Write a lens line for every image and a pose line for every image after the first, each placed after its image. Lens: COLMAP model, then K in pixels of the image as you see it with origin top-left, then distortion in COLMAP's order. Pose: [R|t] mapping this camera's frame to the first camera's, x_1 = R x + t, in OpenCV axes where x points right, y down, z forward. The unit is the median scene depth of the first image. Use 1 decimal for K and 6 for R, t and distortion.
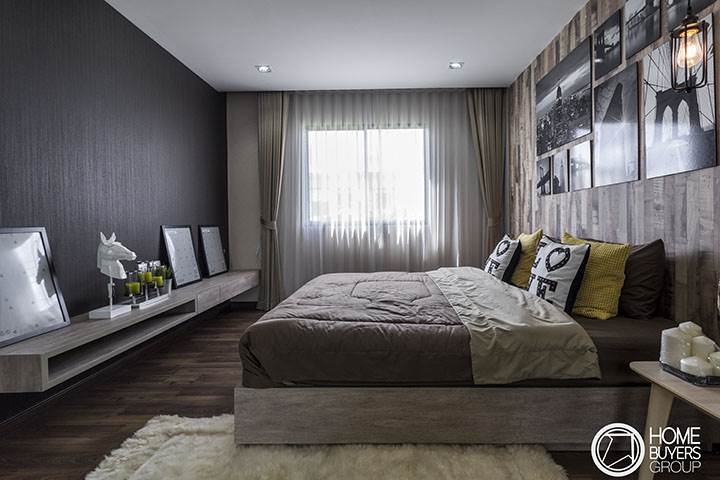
lens RADIAL K [[355.4, 0, 361.7], [0, 355.4, 230.1], [0, 0, 1]] dist [-0.002021, -0.000462]
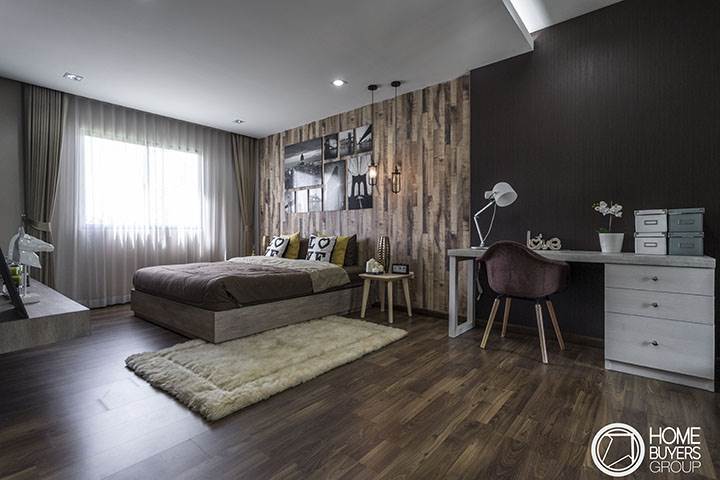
lens RADIAL K [[355.4, 0, 361.7], [0, 355.4, 230.1], [0, 0, 1]] dist [-0.002021, -0.000462]
pose [[0.623480, 0.018046, 0.781631, -0.596099], [0.006965, 0.999566, -0.028633, 0.036407], [-0.781808, 0.023297, 0.623084, -0.331225]]
